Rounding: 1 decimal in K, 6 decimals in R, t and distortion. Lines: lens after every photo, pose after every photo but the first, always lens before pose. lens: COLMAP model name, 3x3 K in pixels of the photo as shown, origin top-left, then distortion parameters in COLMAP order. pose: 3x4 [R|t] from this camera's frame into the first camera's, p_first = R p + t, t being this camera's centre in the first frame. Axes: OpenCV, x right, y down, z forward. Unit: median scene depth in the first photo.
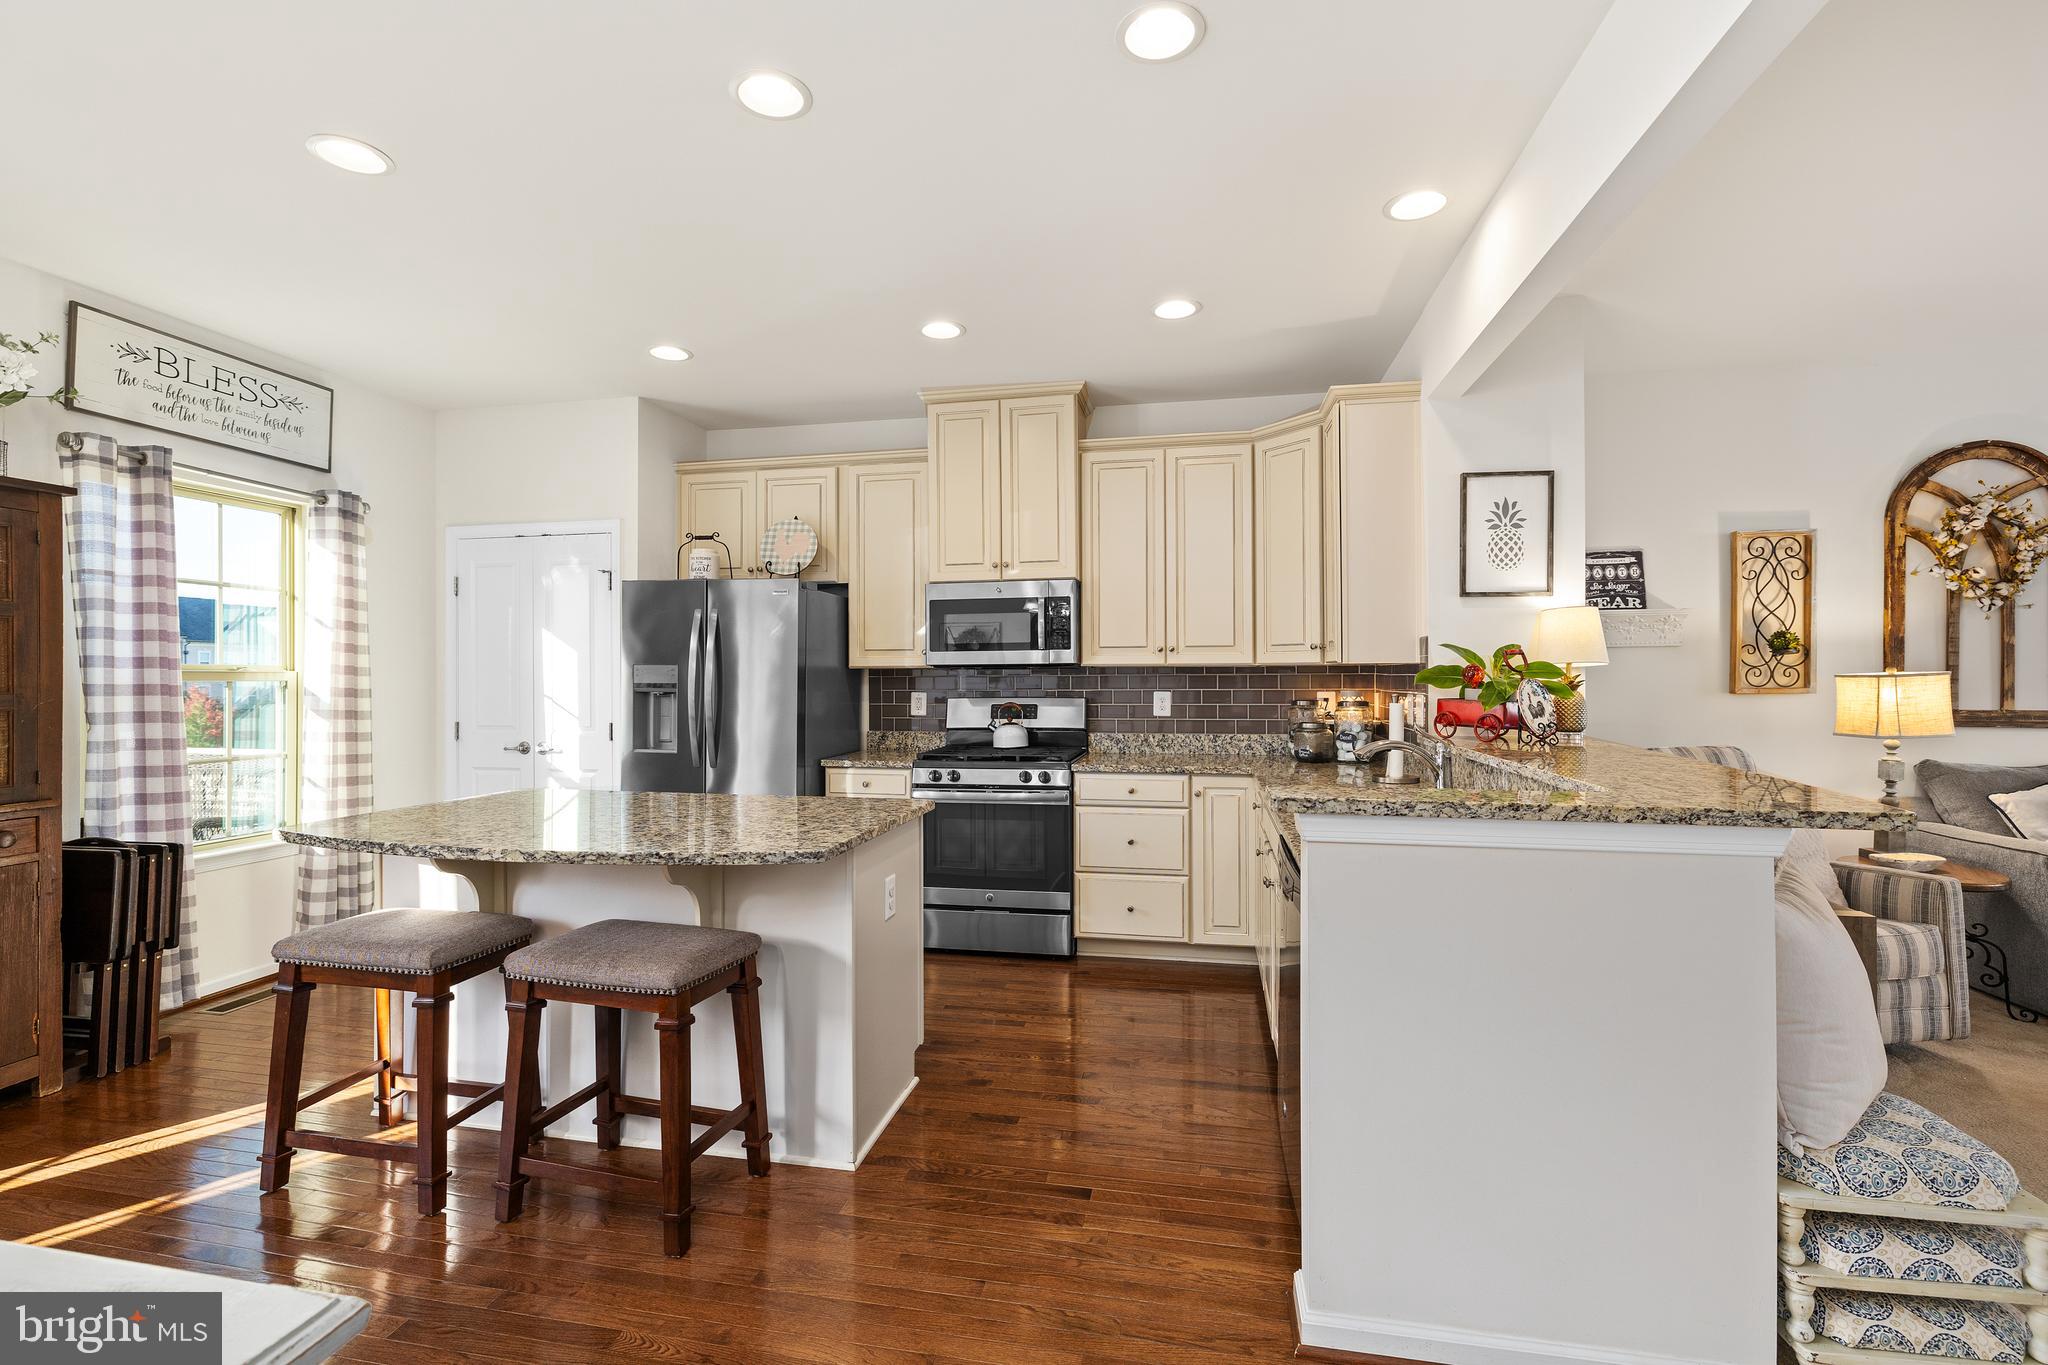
lens RADIAL K [[901.6, 0, 1015.1], [0, 901.6, 676.7], [0, 0, 1]] dist [-0.009702, 0.002294]
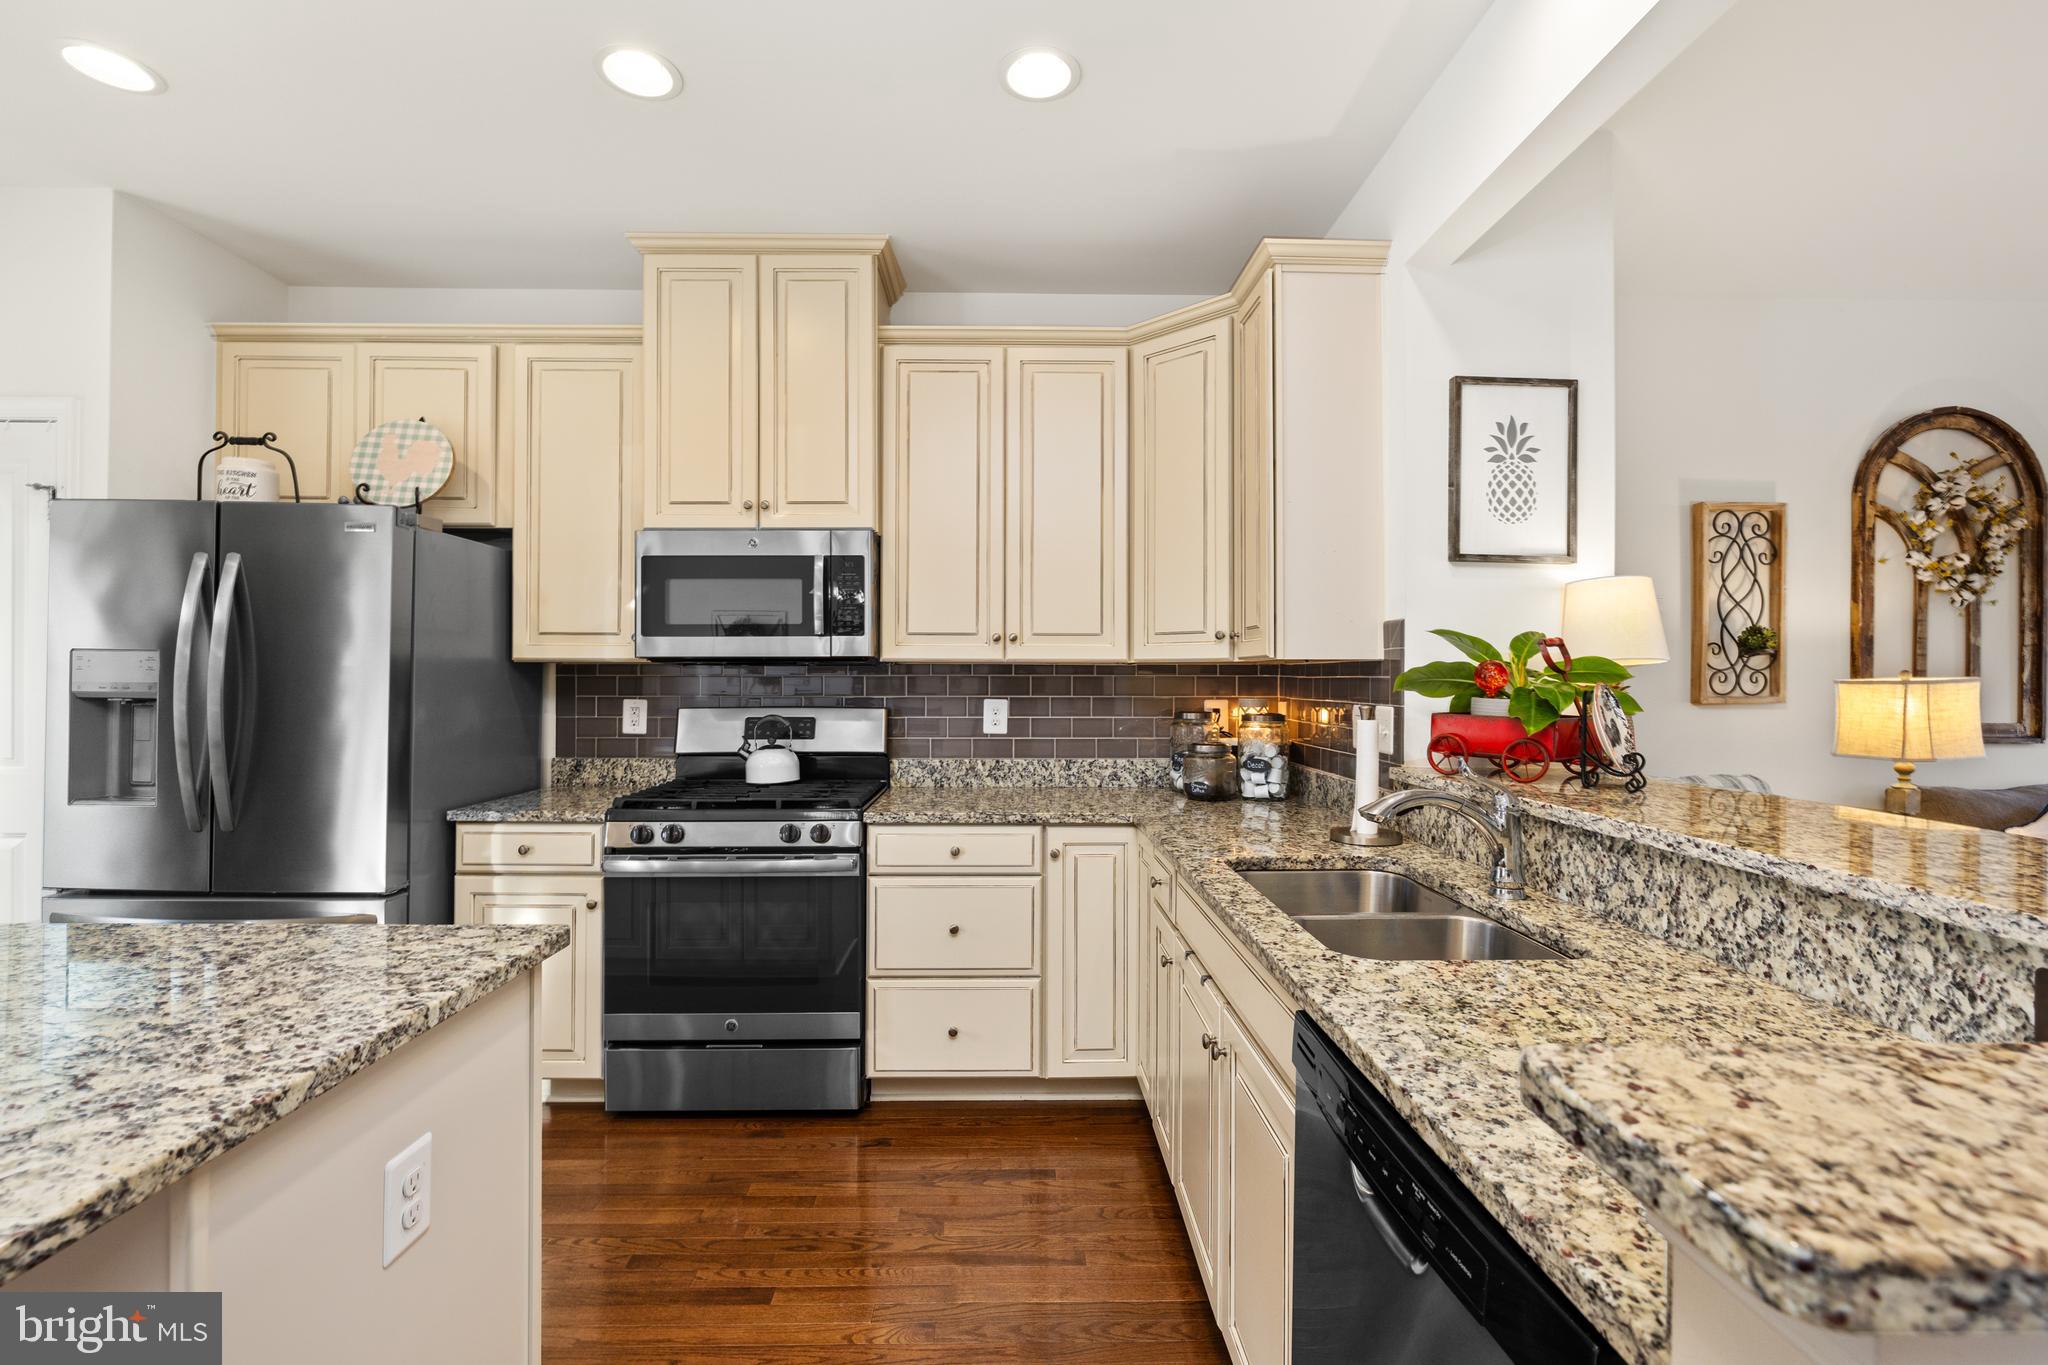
lens RADIAL K [[901.6, 0, 1019.6], [0, 901.6, 674.4], [0, 0, 1]] dist [-0.009702, 0.002294]
pose [[0.975259, 0.007926, 0.220922, 0.028552], [-0.006463, 0.999952, -0.007345, 0.002505], [-0.220970, 0.005736, 0.975264, 0.350212]]
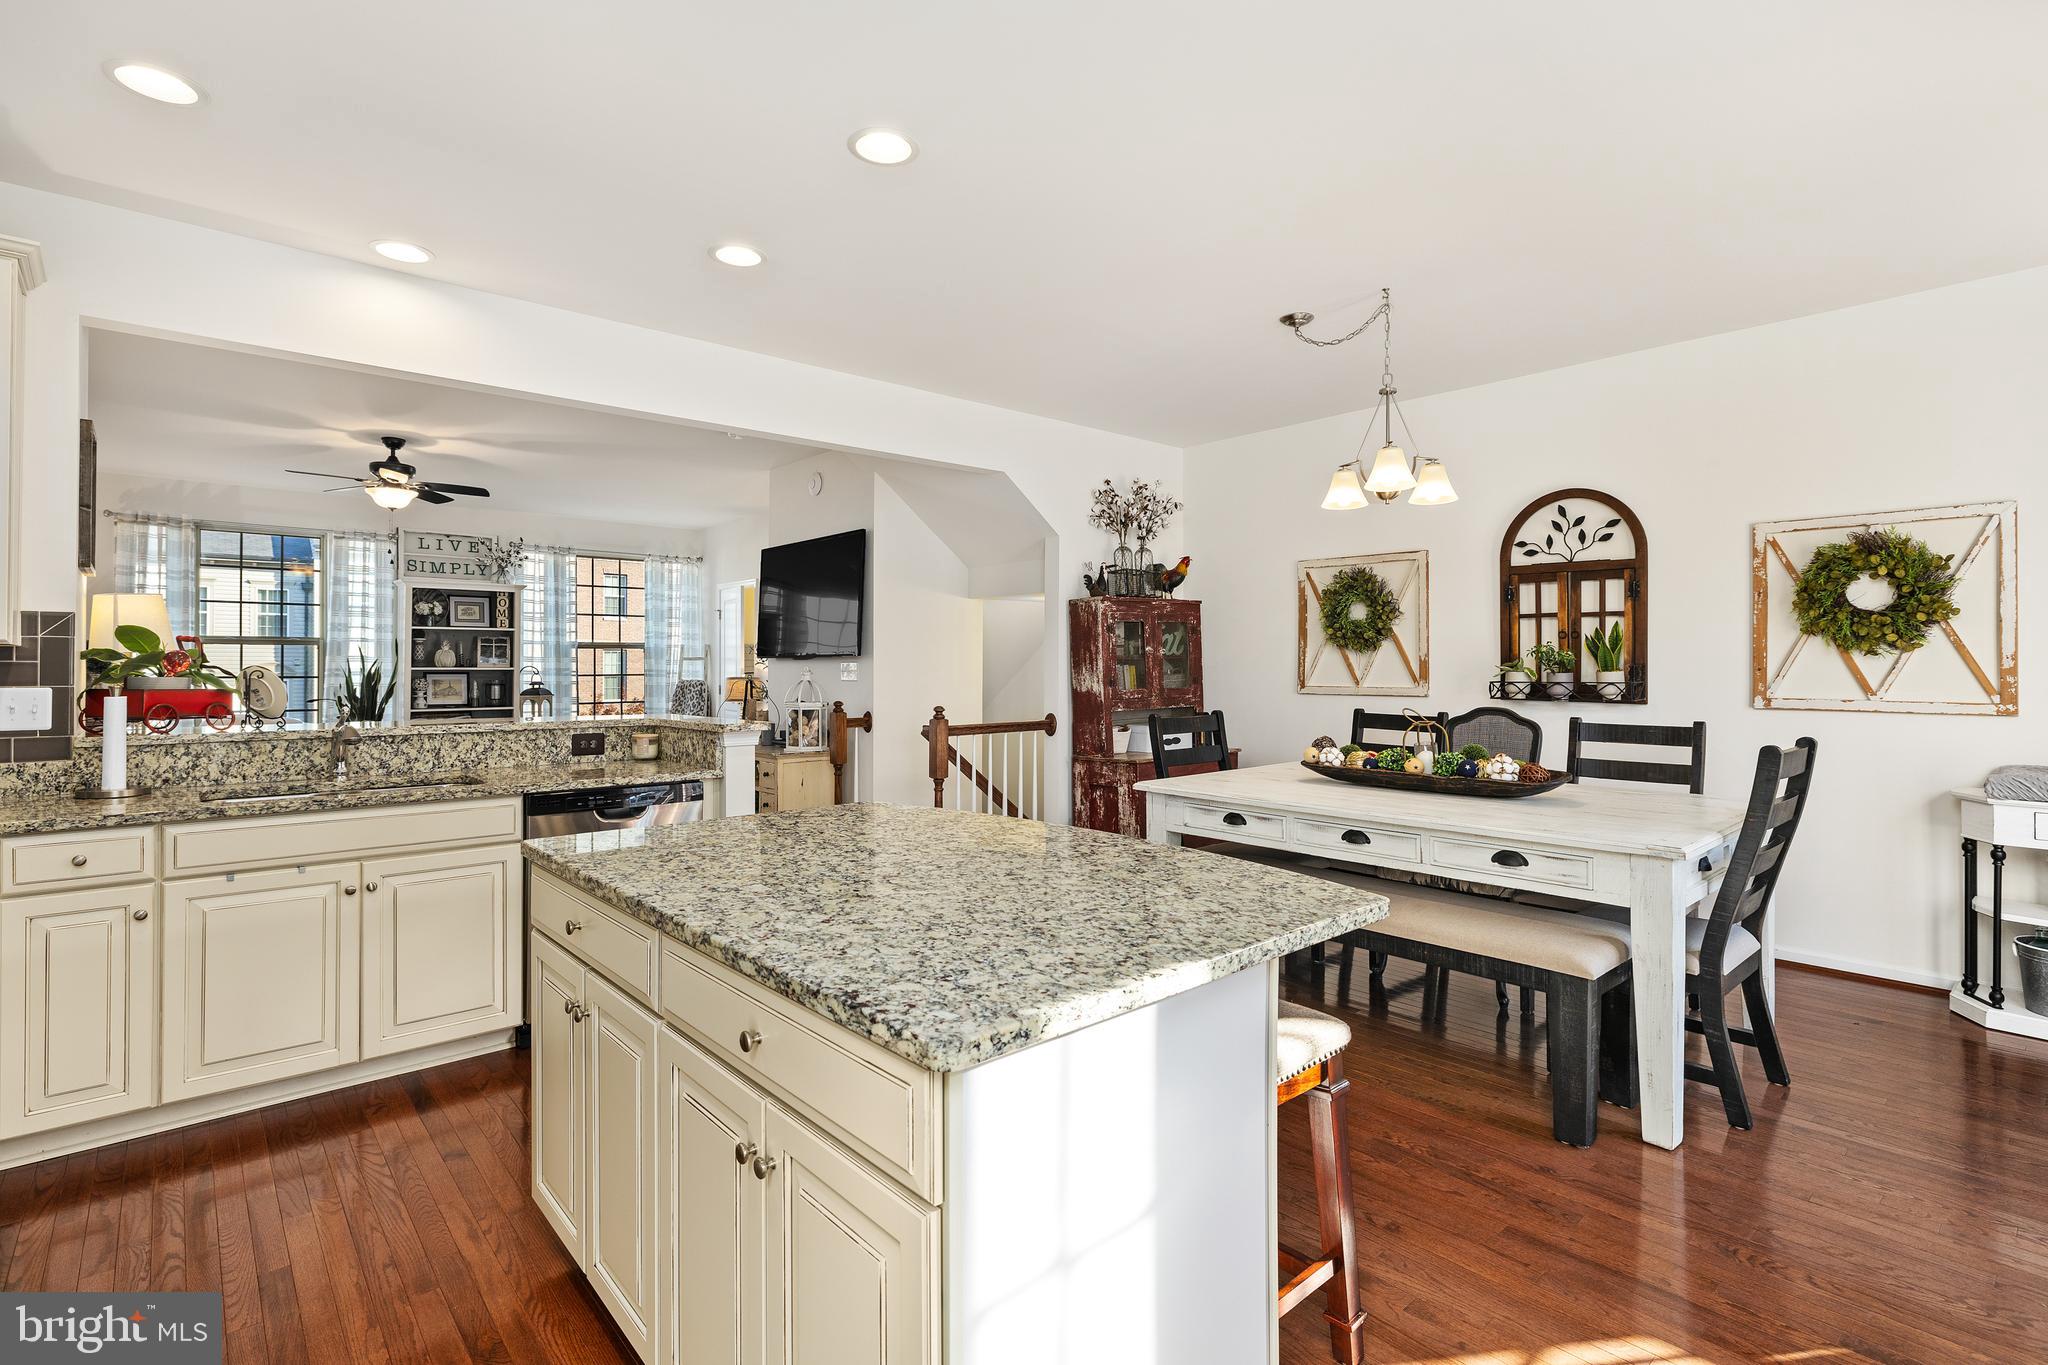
lens RADIAL K [[967.6, 0, 1025.4], [0, 967.6, 658.9], [0, 0, 1]] dist [-0.007360, 0.002692]
pose [[-0.803068, 0.009483, 0.595811, -0.611269], [0.004498, 0.999941, -0.009852, 0.006820], [-0.595870, -0.005232, -0.803064, 1.003817]]
